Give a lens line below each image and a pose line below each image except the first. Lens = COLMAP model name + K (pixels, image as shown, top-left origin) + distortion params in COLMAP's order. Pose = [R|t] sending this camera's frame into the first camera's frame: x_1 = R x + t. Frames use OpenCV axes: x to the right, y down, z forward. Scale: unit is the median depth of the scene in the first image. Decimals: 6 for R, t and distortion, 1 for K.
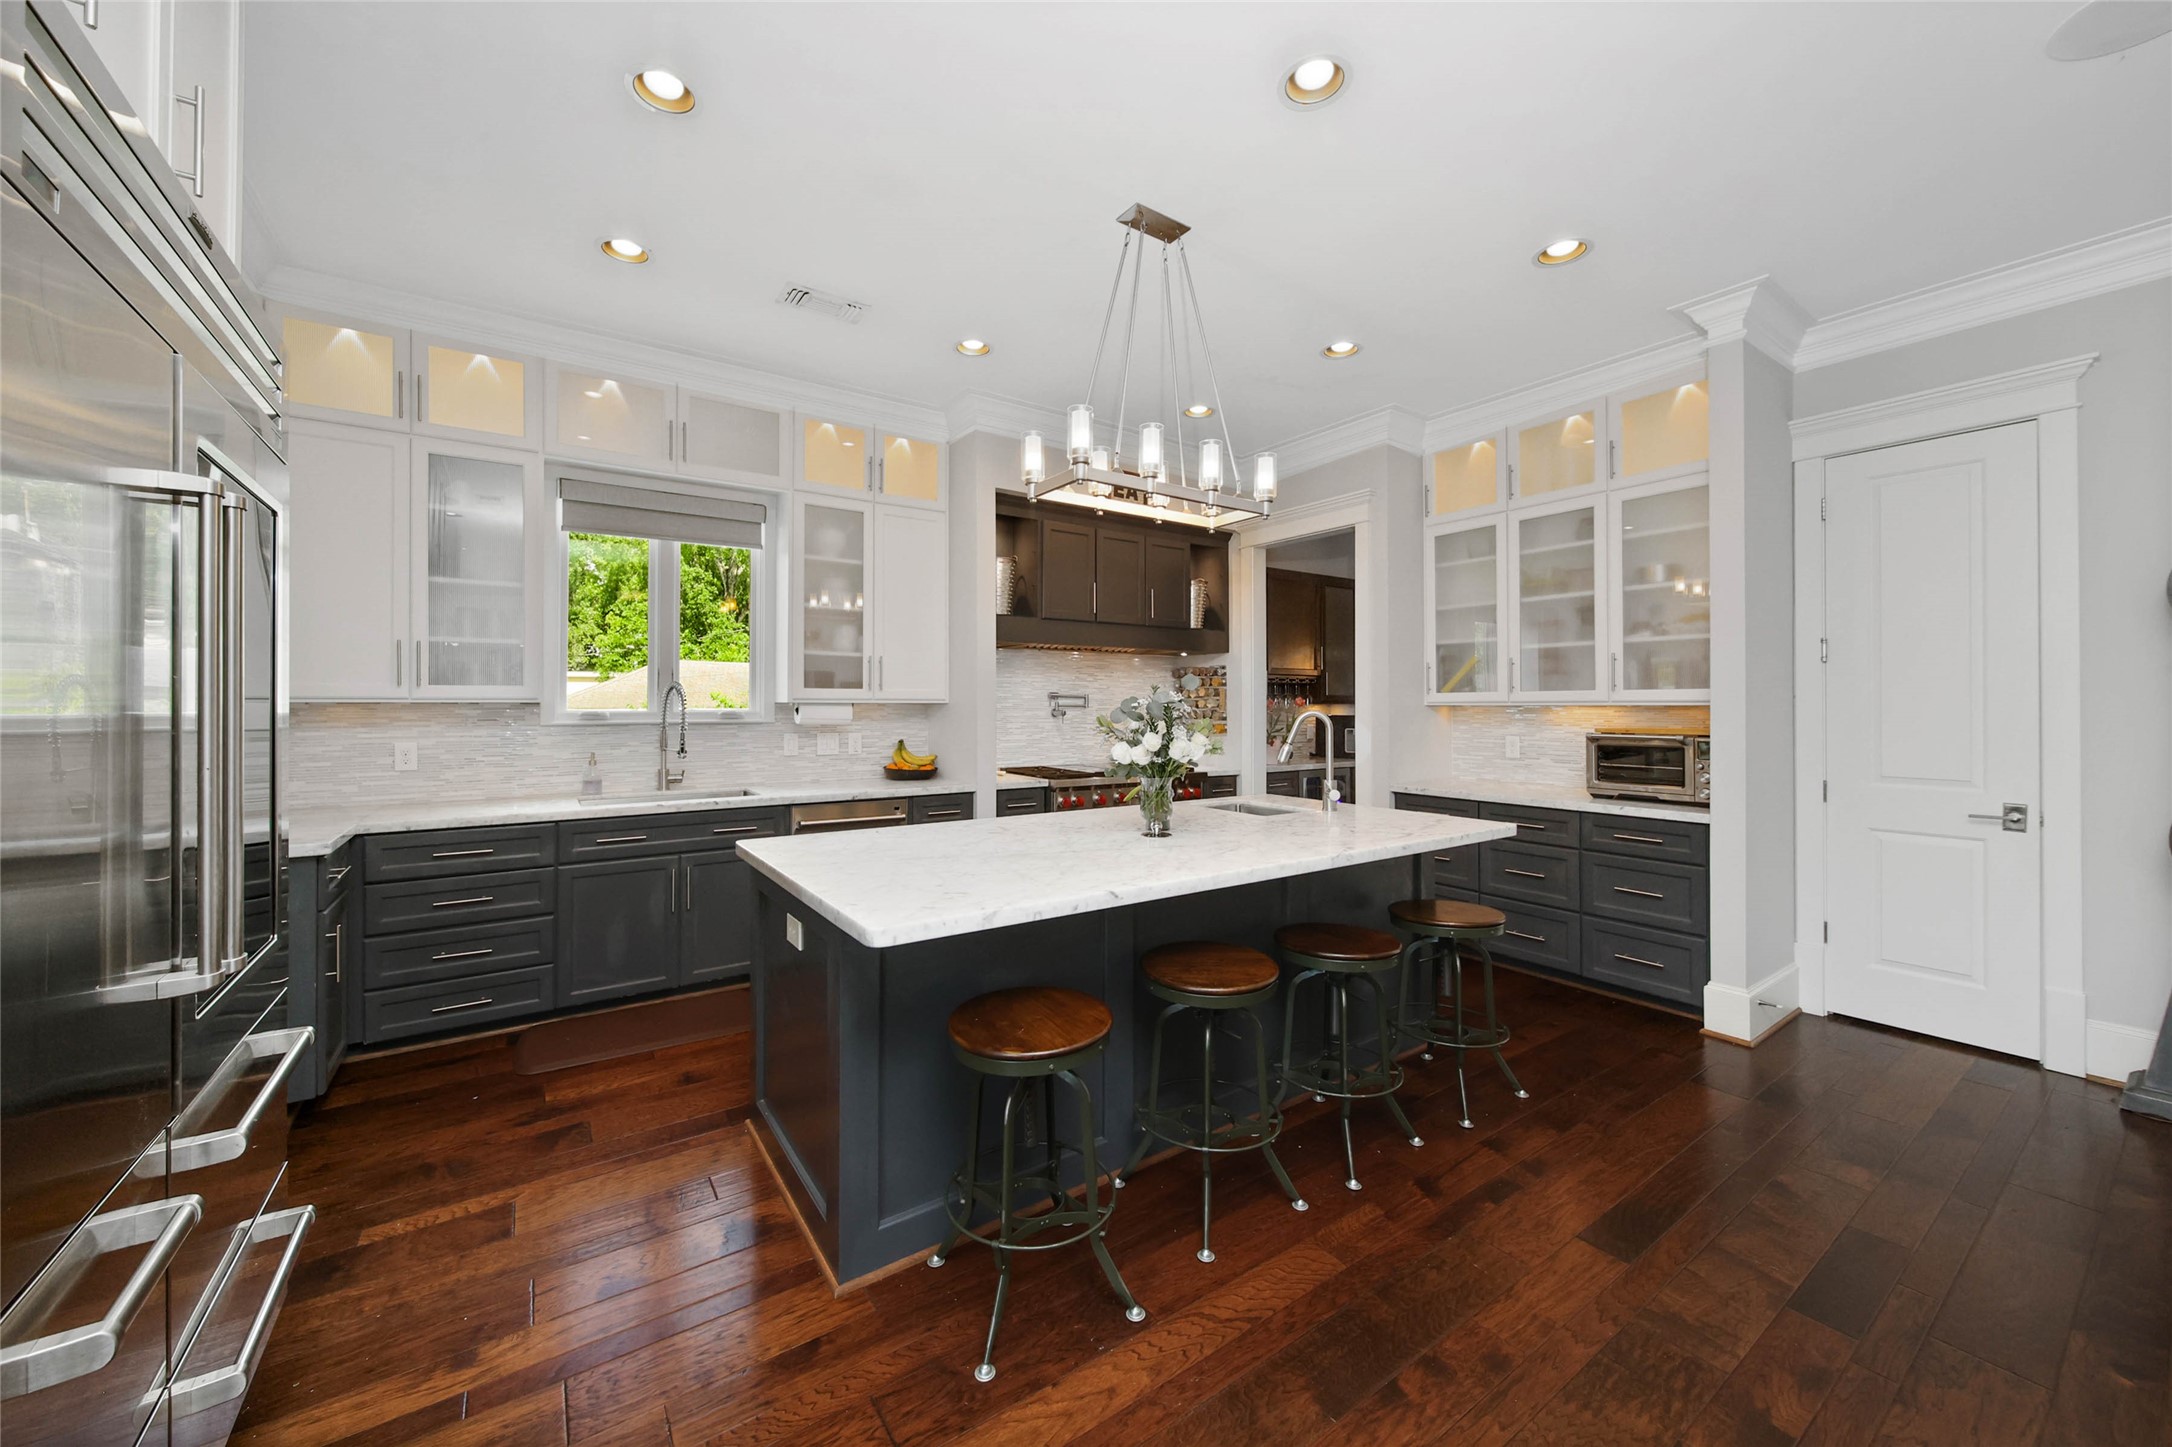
lens RADIAL K [[799.7, 0, 1086.2], [0, 799.7, 711.6], [0, 0, 1]] dist [-0.001876, -0.000445]
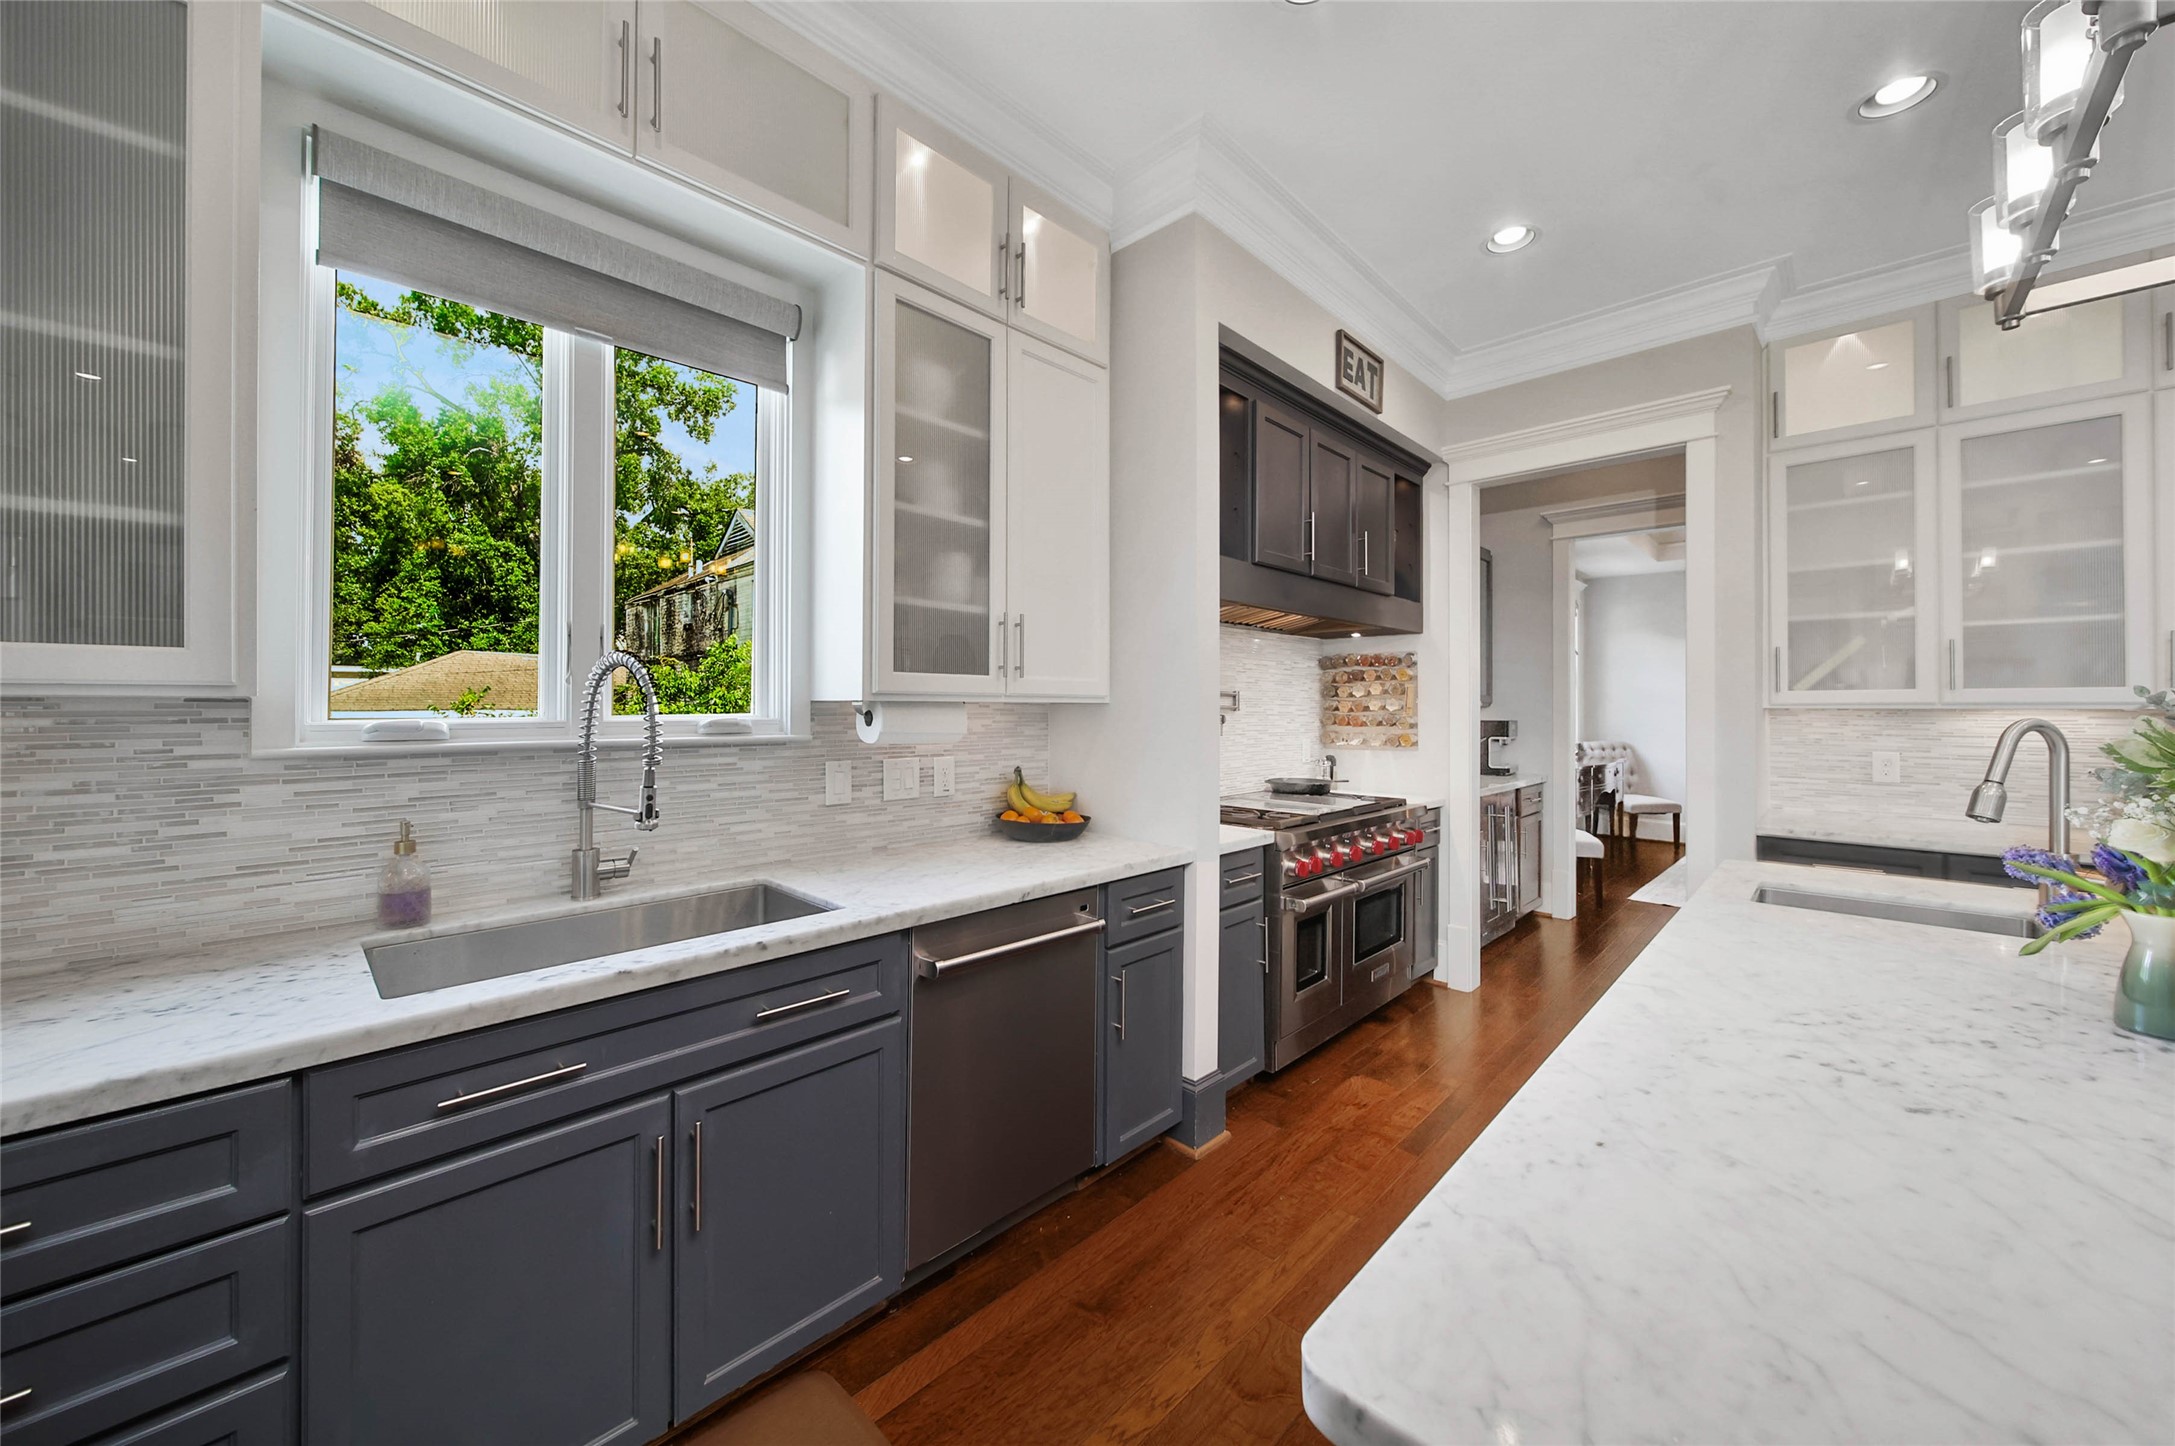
lens RADIAL K [[800.8, 0, 1102.4], [0, 800.8, 714.2], [0, 0, 1]] dist [-0.001876, -0.000445]
pose [[0.980548, 0.000259, 0.196278, -0.292209], [-0.000246, 1.000000, -0.000091, -0.002728], [-0.196278, 0.000041, 0.980548, 0.444067]]
